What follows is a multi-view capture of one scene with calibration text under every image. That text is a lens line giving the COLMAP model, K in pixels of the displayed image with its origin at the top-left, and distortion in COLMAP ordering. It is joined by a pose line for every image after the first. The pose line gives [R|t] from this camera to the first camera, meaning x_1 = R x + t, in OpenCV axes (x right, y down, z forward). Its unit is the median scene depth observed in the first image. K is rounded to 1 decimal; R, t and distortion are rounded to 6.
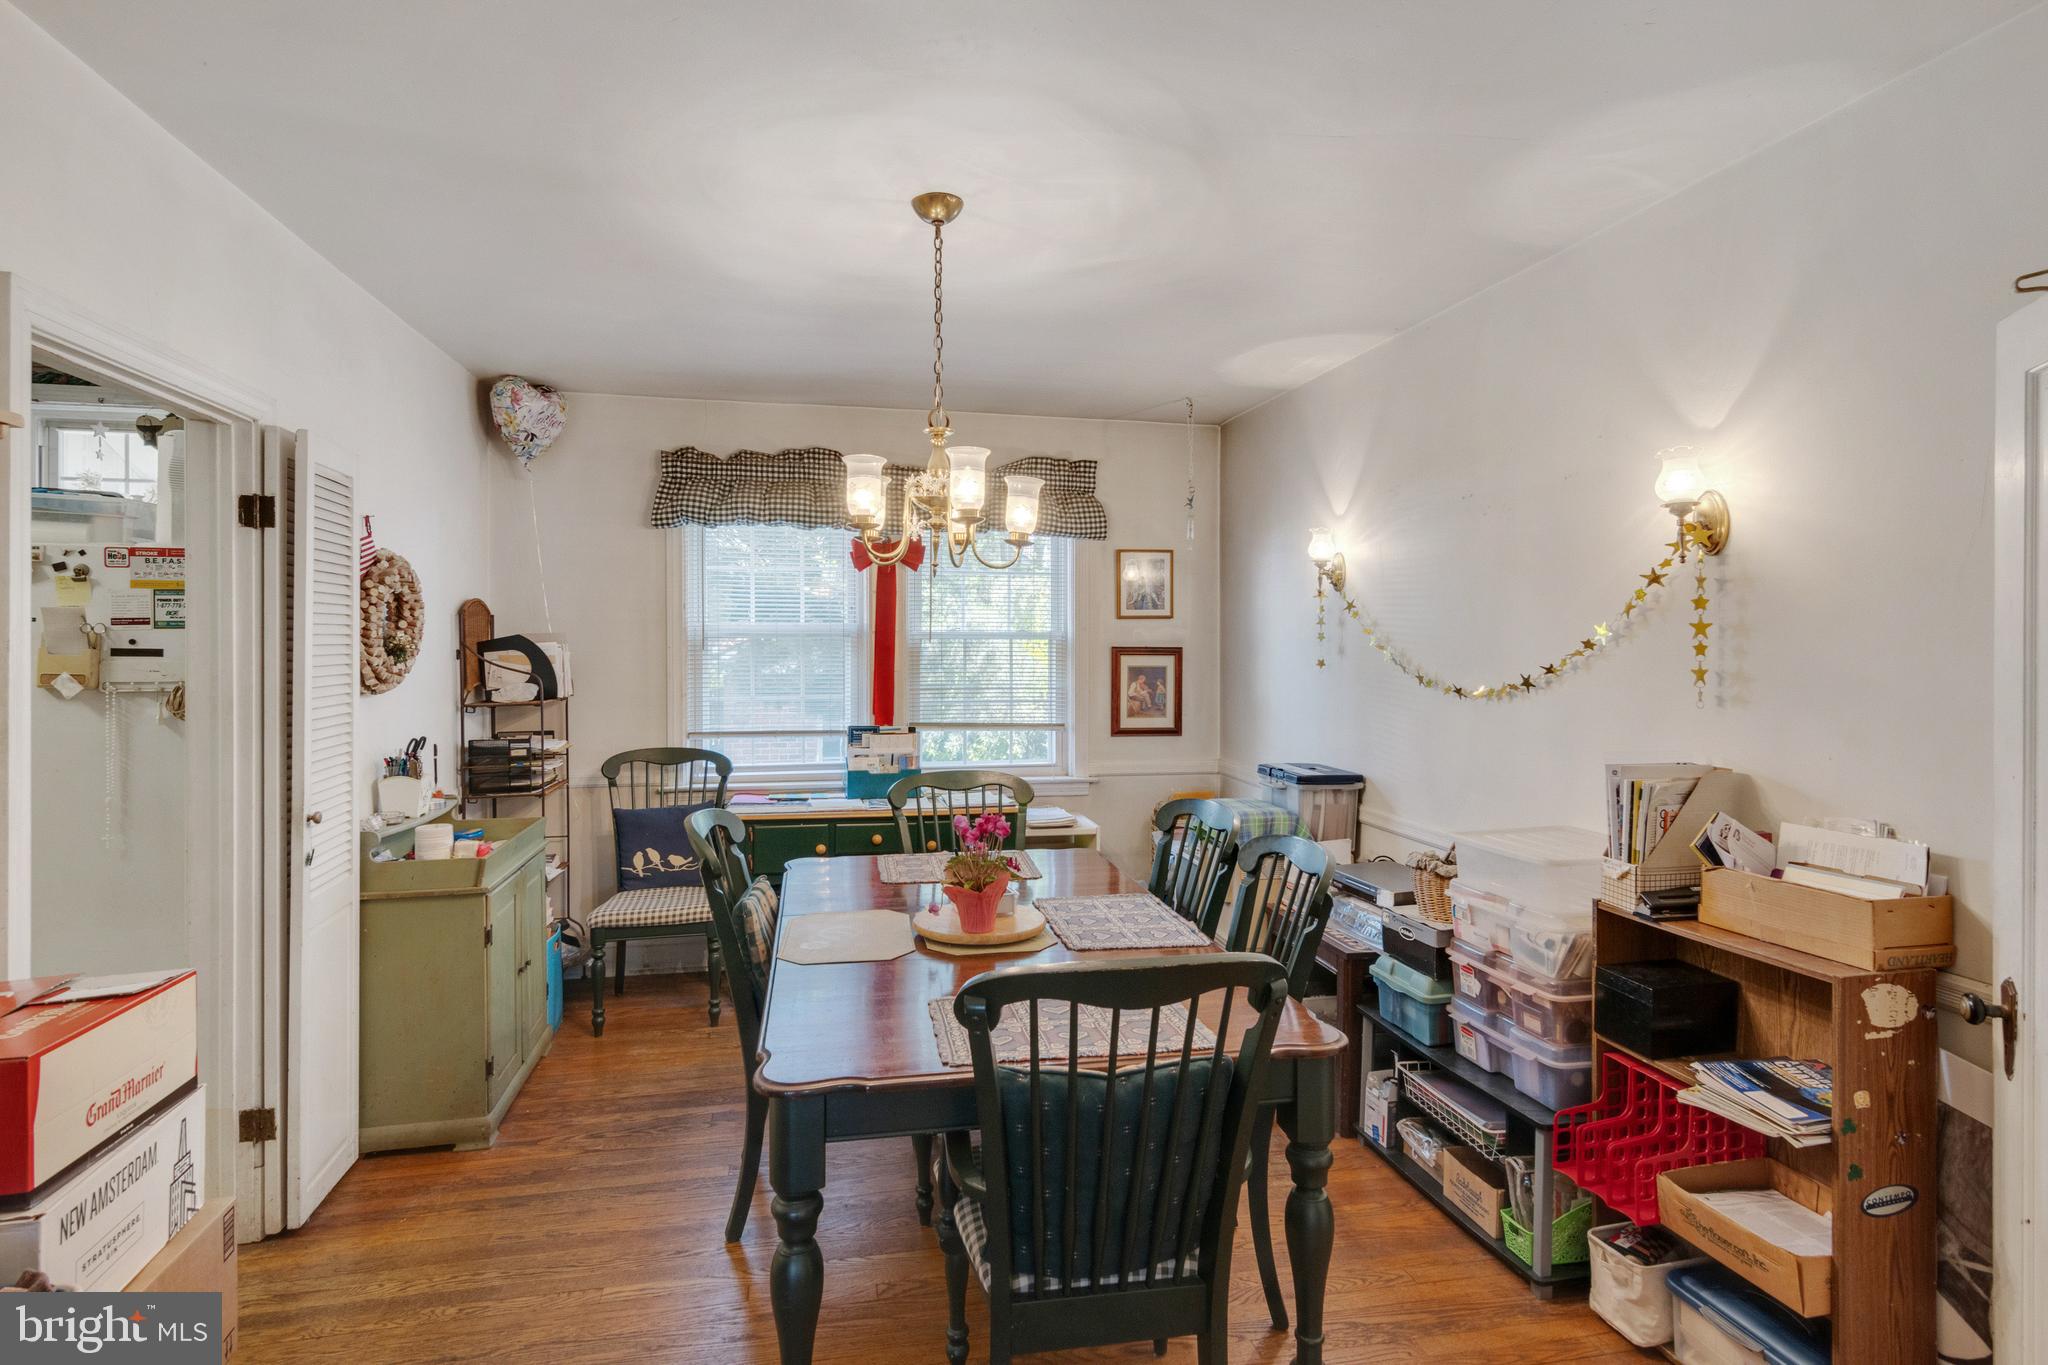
lens RADIAL K [[1043.4, 0, 1028.8], [0, 1043.4, 643.5], [0, 0, 1]] dist [-0.001544, 0.001830]
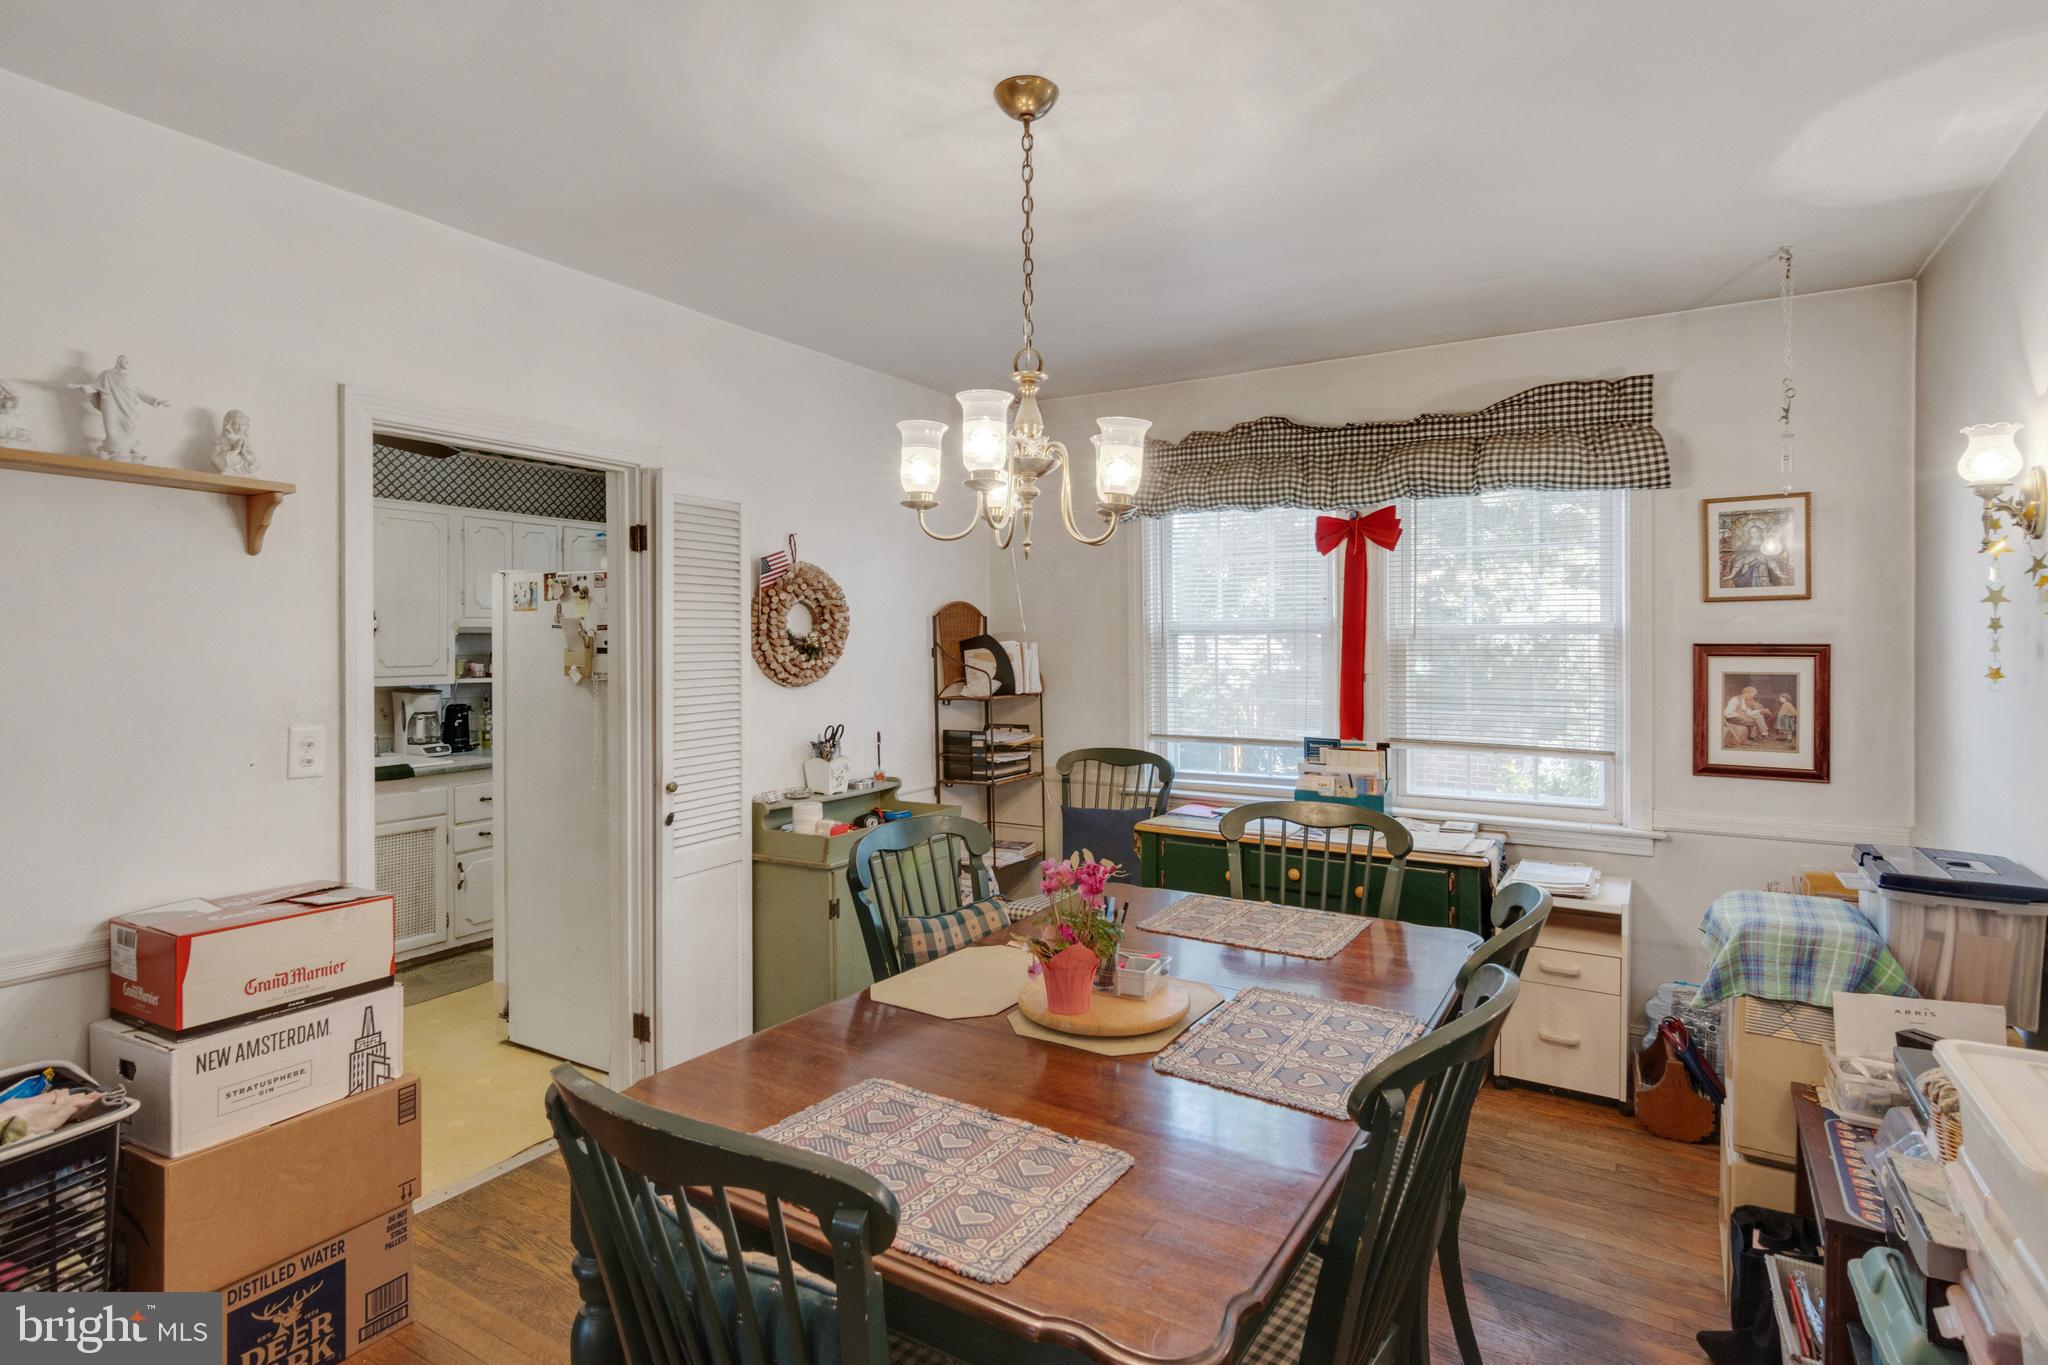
lens RADIAL K [[1043.4, 0, 1027.0], [0, 1043.4, 648.8], [0, 0, 1]] dist [-0.001544, 0.001830]
pose [[0.725998, 0.000804, -0.687697, 0.279952], [0.004505, 0.999972, 0.005924, 0.000553], [0.687682, -0.007399, 0.725974, 0.249747]]
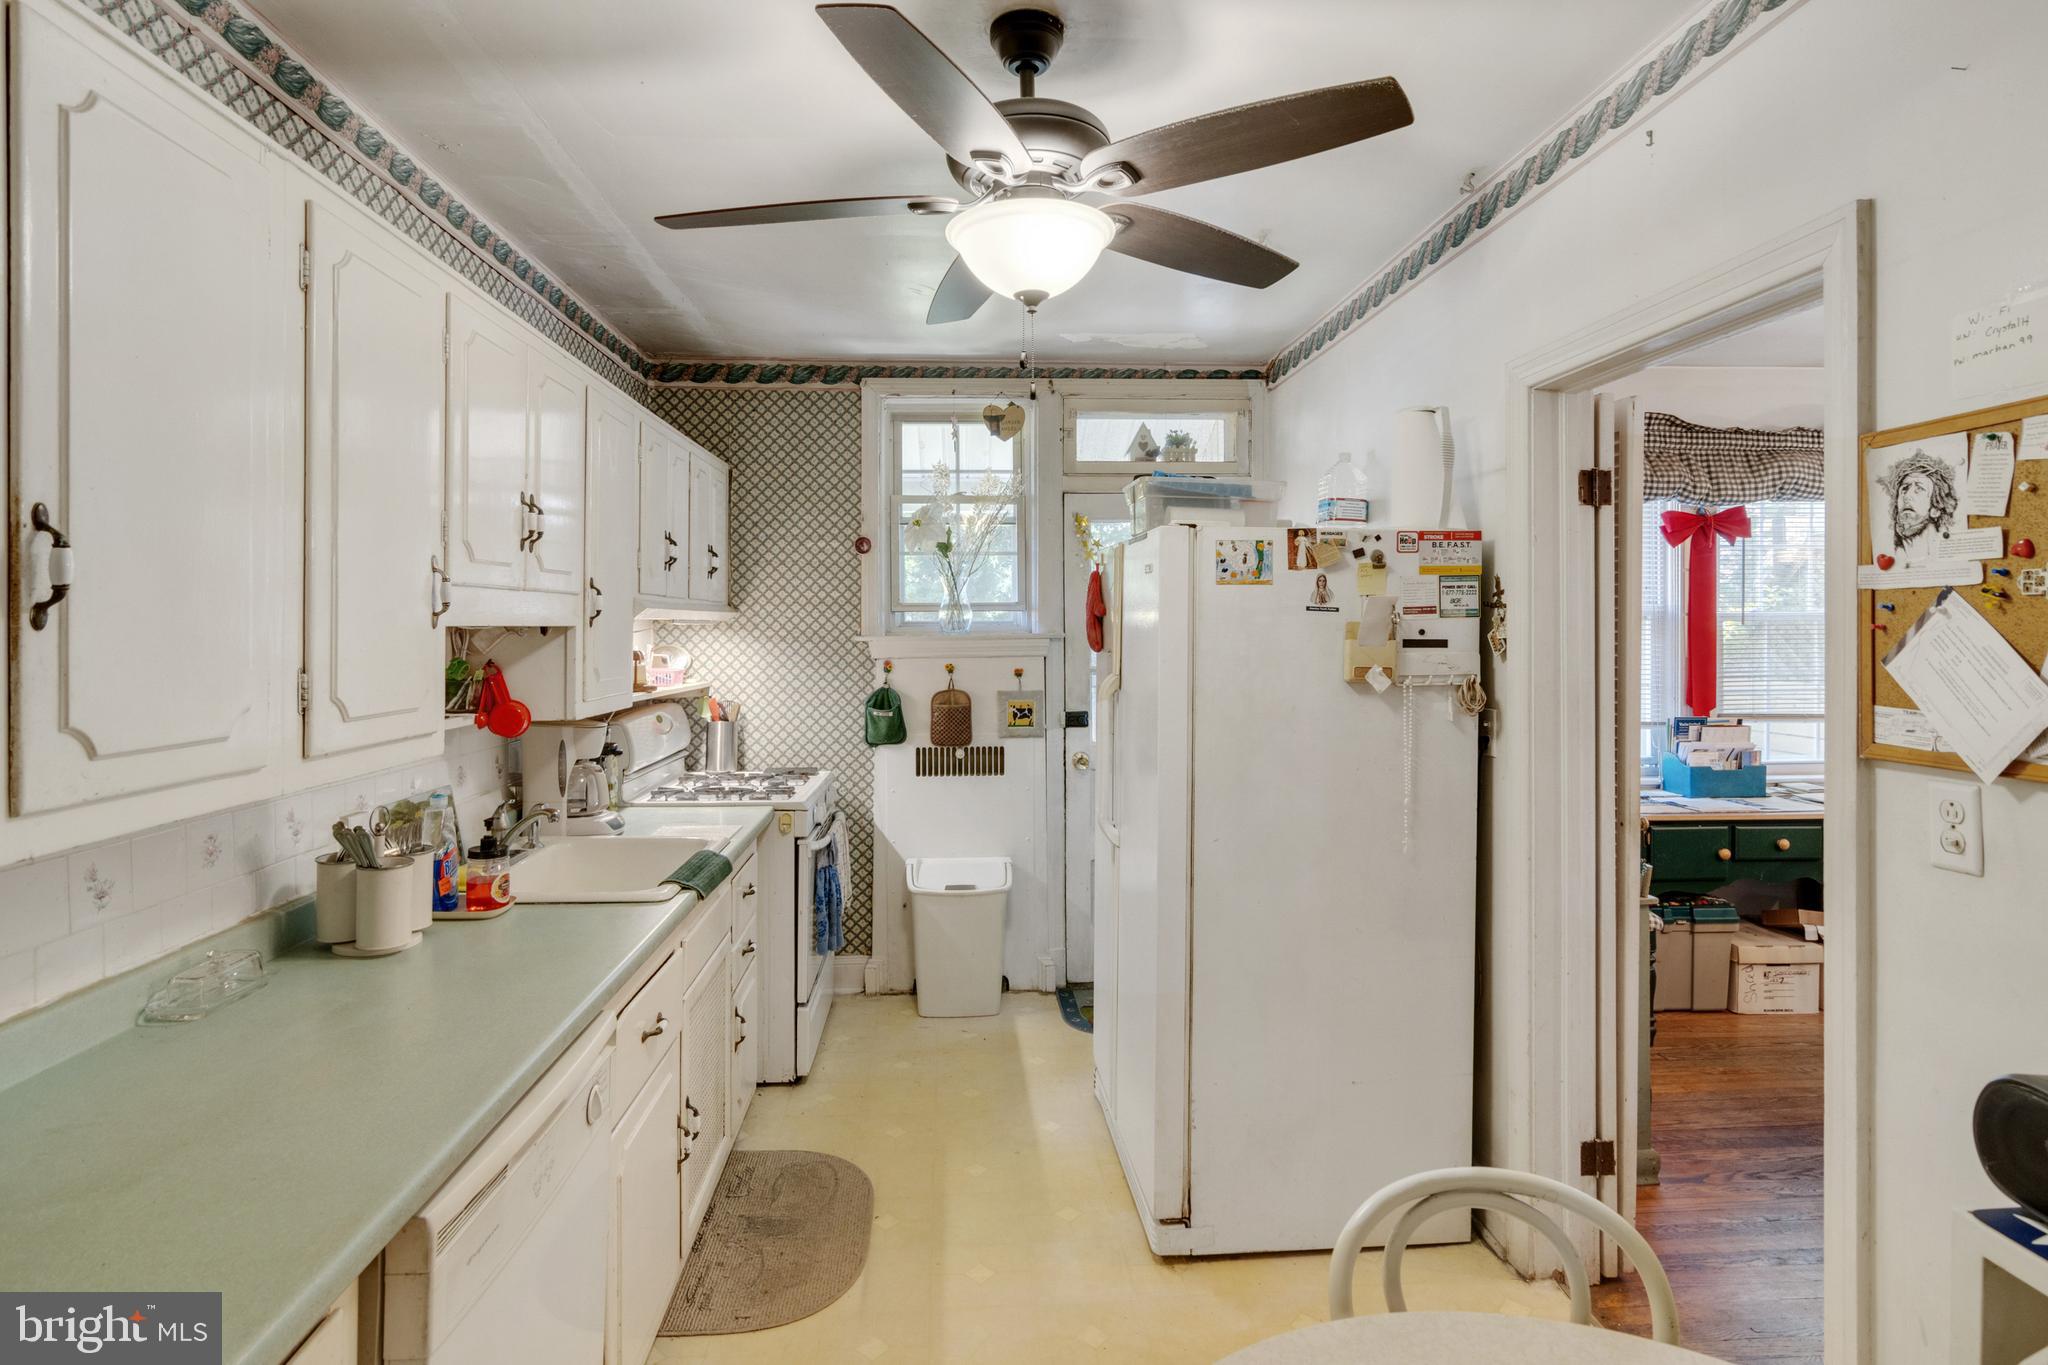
lens RADIAL K [[1043.4, 0, 1018.8], [0, 1043.4, 639.2], [0, 0, 1]] dist [-0.001544, 0.001830]
pose [[0.987673, -0.008359, -0.156306, -0.666164], [0.010234, 0.999885, 0.011192, -0.005893], [0.156194, -0.012653, 0.987645, 0.013318]]
